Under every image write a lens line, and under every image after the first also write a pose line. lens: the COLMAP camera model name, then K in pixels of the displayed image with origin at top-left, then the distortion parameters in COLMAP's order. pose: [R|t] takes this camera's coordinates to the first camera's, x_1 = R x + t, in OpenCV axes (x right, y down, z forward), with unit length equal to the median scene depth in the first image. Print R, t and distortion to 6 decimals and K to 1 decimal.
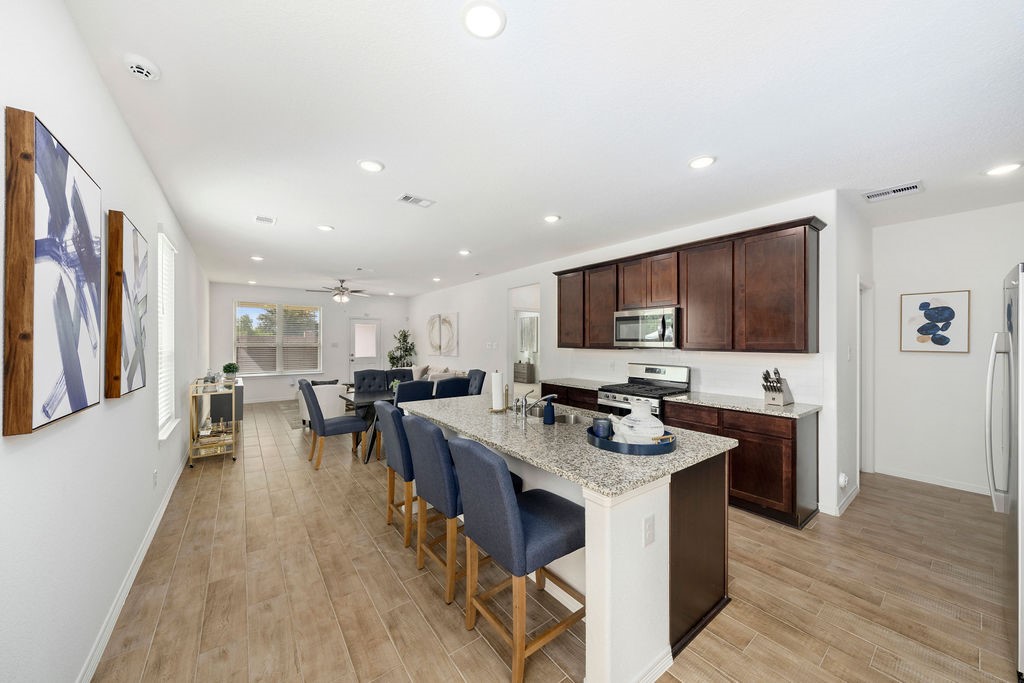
lens RADIAL K [[353.7, 0, 519.5], [0, 353.7, 340.1], [0, 0, 1]] dist [-0.007840, 0.000109]
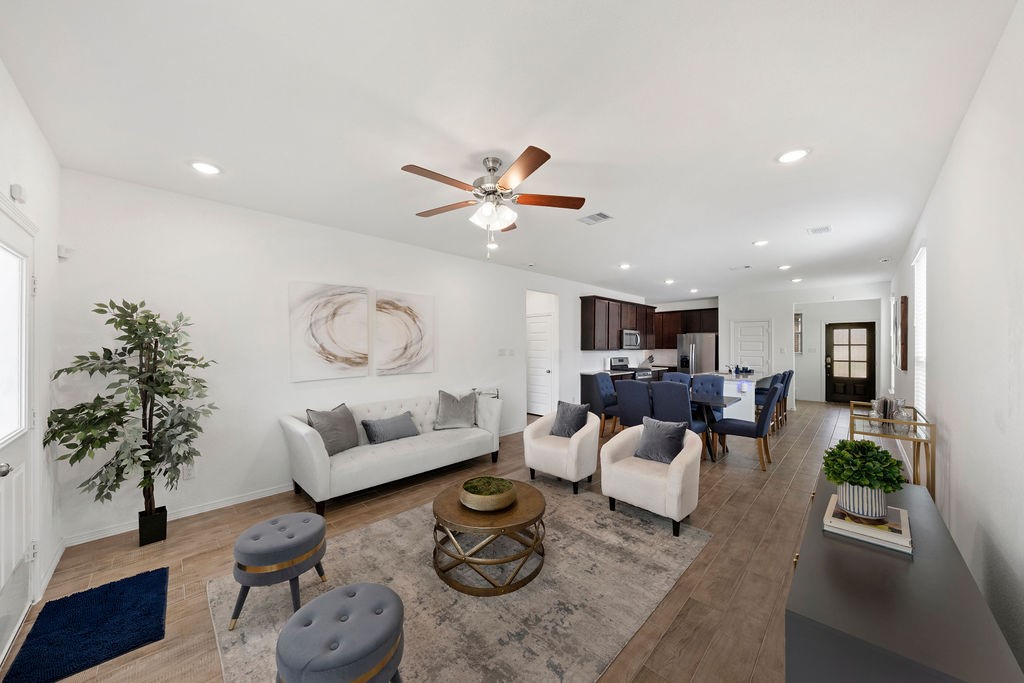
lens RADIAL K [[348.1, 0, 512.5], [0, 348.1, 344.0], [0, 0, 1]] dist [0.000022, -0.000105]
pose [[-0.113154, 0.004500, 0.993567, -1.088319], [-0.004280, 0.999978, -0.005016, 0.003856], [-0.993568, -0.004820, -0.113132, 1.336135]]
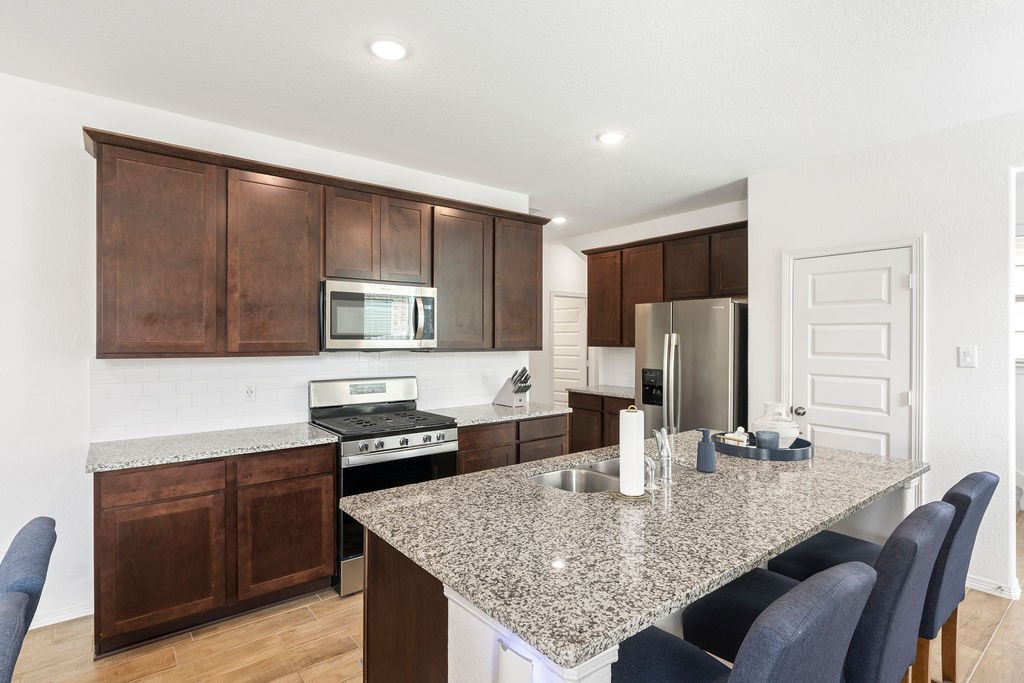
lens RADIAL K [[511.6, 0, 507.4], [0, 511.6, 340.5], [0, 0, 1]] dist [-0.000364, -0.000596]
pose [[0.000908, -0.006079, 0.999981, -0.342124], [-0.005656, 0.999966, 0.006084, -0.000014], [-0.999984, -0.005661, 0.000873, 0.560092]]
